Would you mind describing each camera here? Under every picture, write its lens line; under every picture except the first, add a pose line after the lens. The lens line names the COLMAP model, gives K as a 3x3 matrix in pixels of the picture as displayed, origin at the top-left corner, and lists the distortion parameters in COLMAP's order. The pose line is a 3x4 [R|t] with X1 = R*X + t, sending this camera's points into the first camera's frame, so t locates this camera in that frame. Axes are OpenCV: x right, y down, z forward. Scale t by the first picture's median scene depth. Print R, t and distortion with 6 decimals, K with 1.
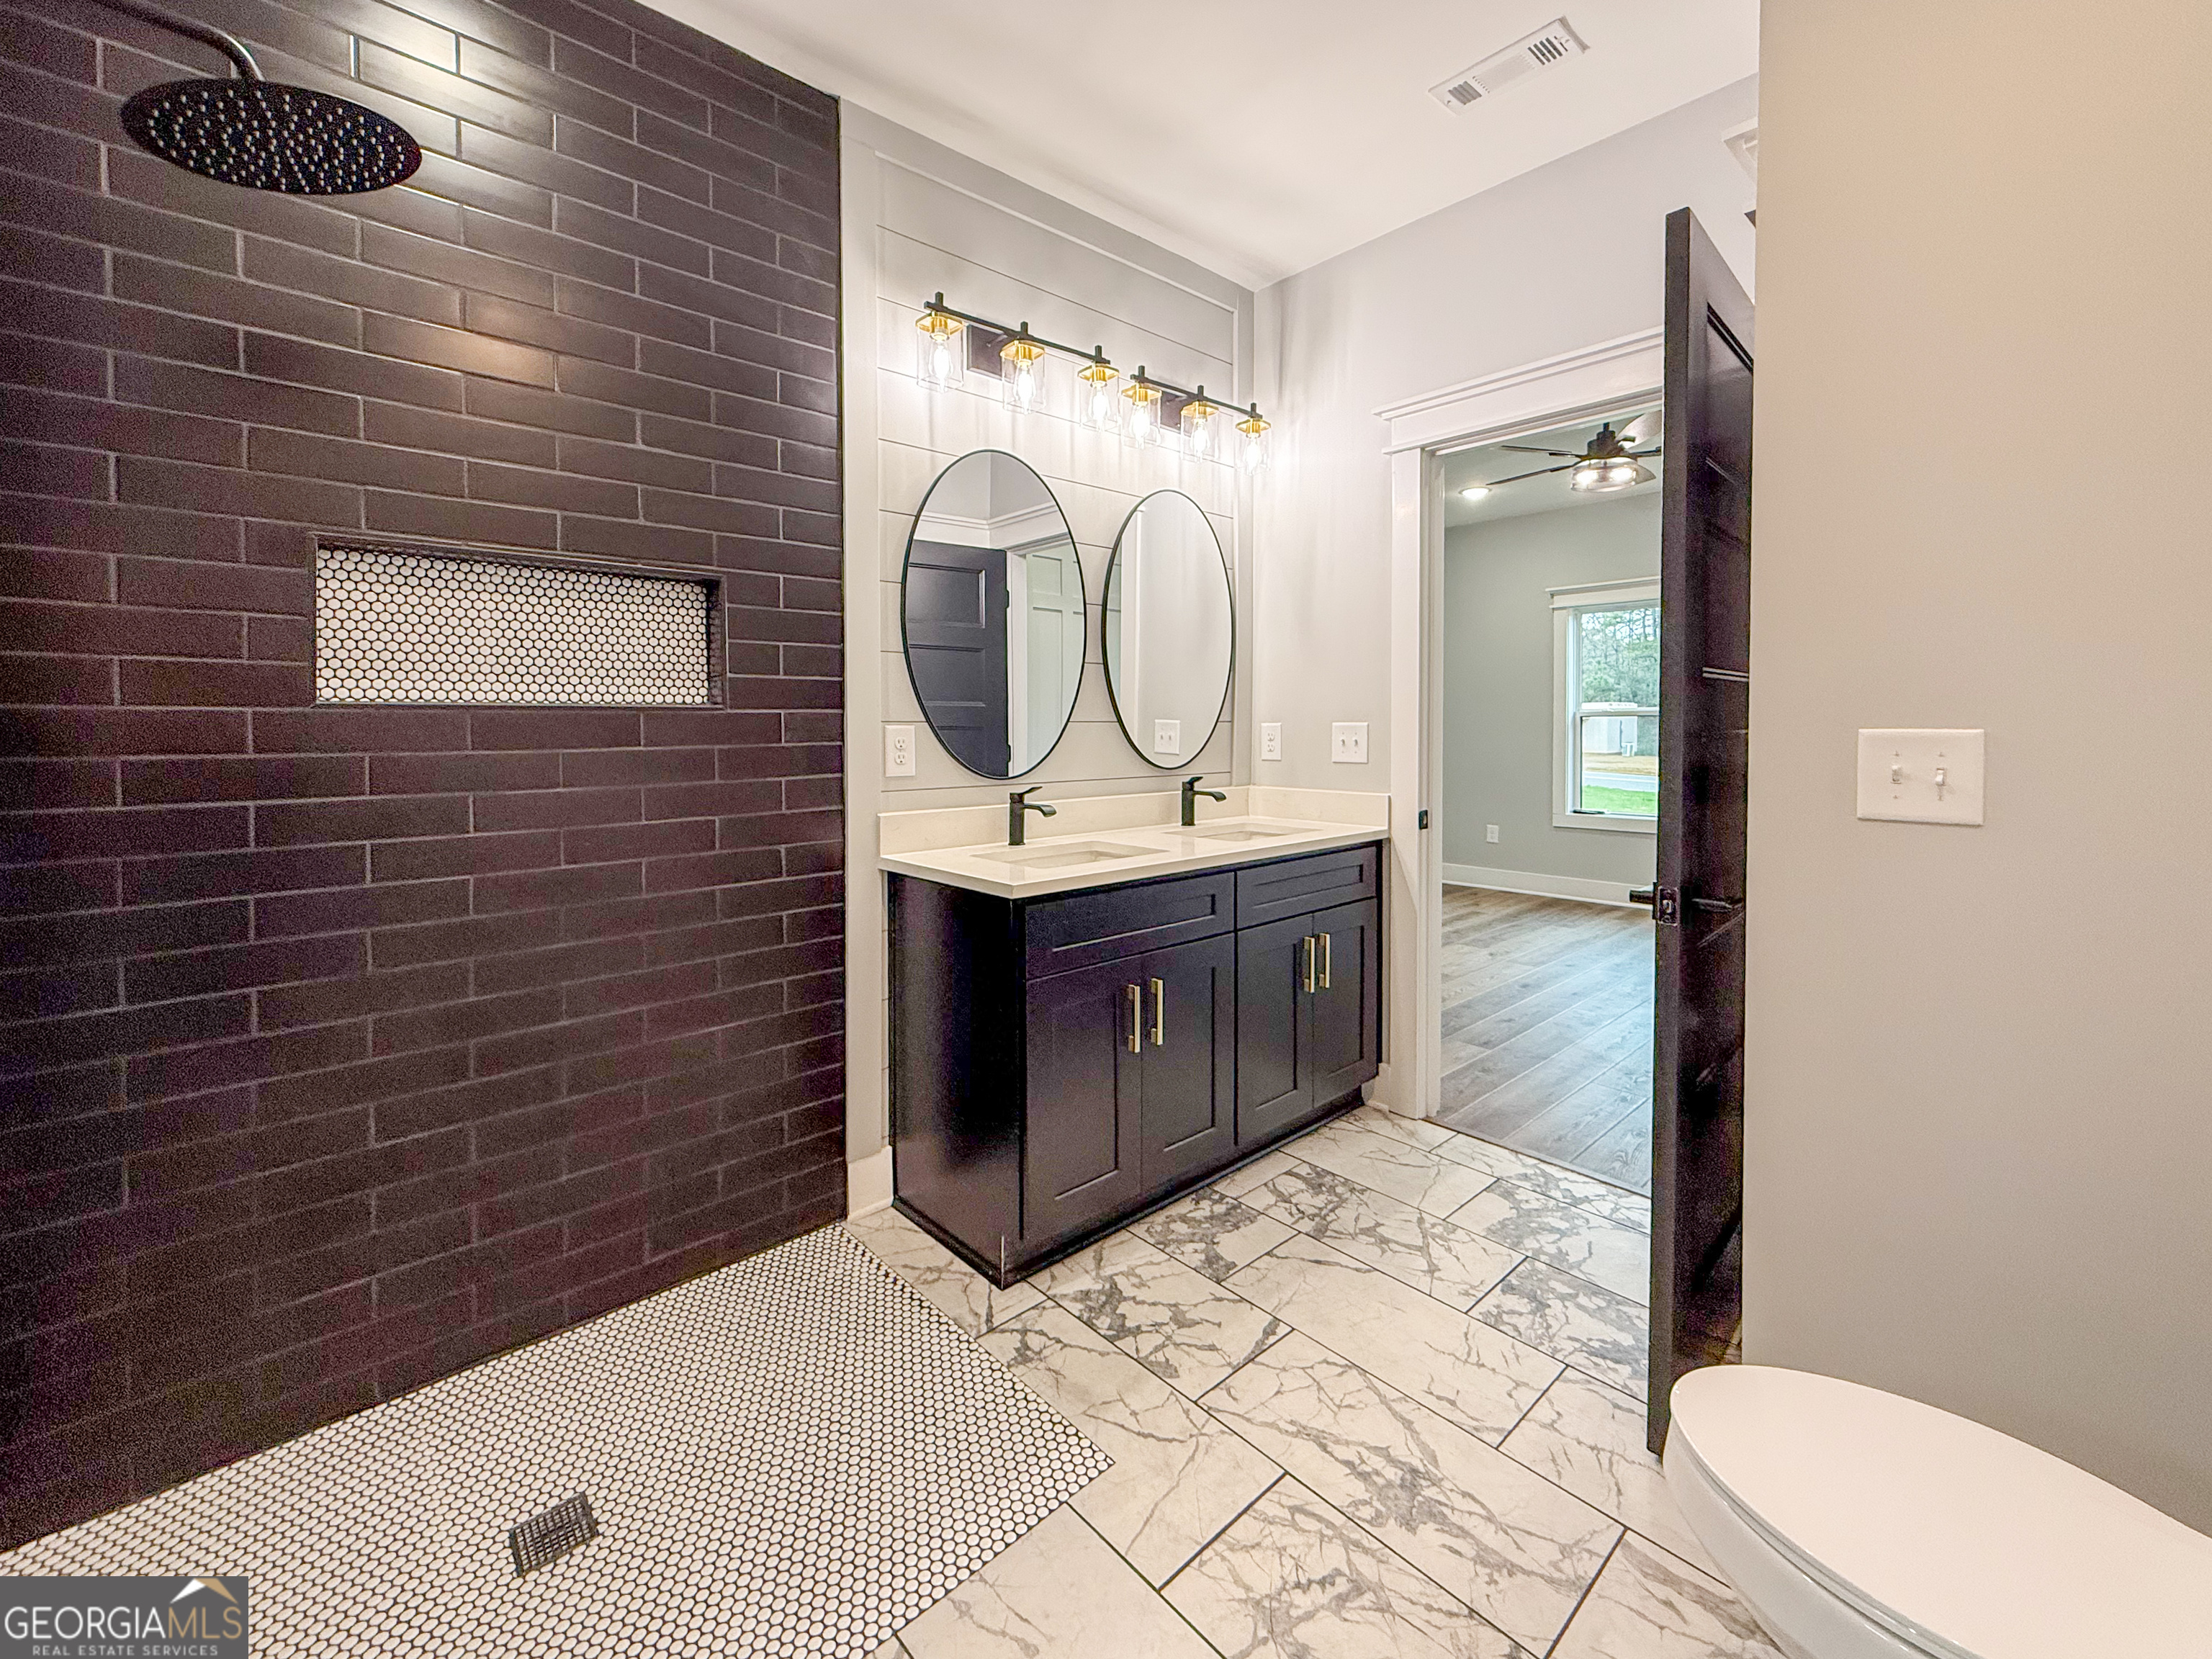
lens RADIAL K [[916.9, 0, 1108.2], [0, 916.9, 834.4], [0, 0, 1]] dist [0.001568, -0.000944]
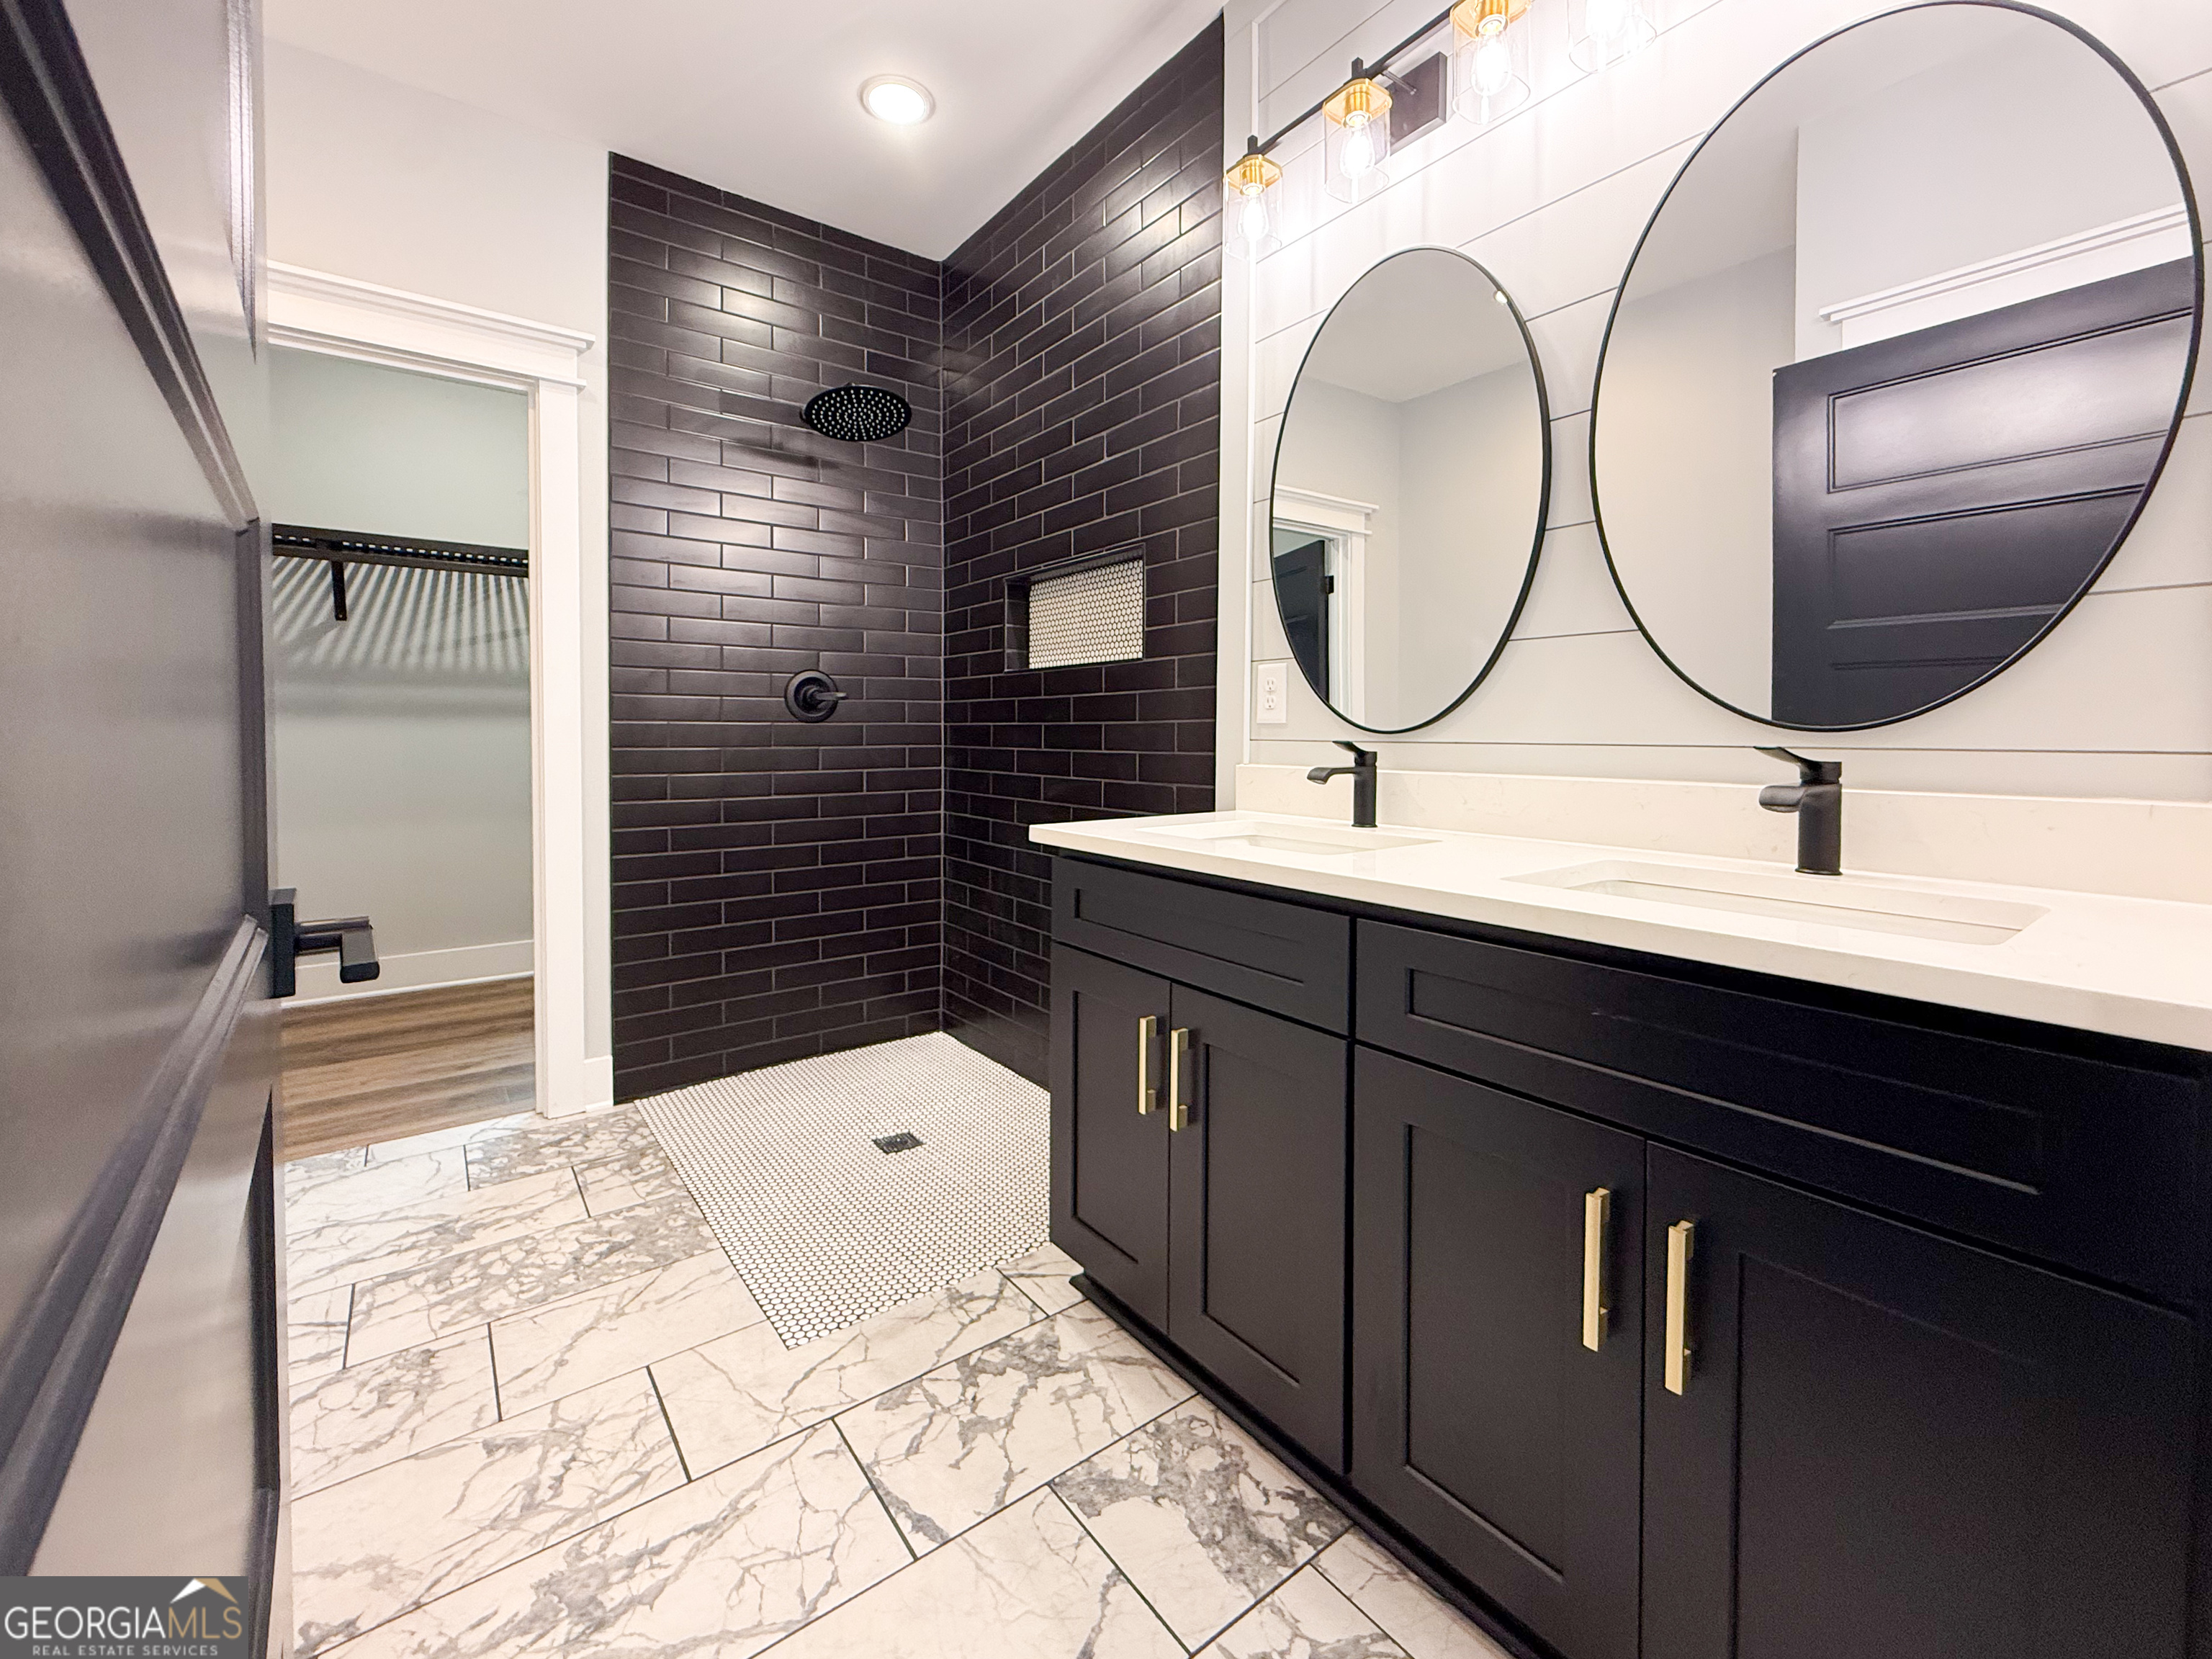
lens RADIAL K [[916.9, 0, 1107.4], [0, 916.9, 821.9], [0, 0, 1]] dist [0.001568, -0.000944]
pose [[-0.102298, 0.099437, -0.989771, 0.786235], [-0.120464, 0.986430, 0.111552, -0.060892], [0.987433, 0.130643, -0.088932, 1.136666]]
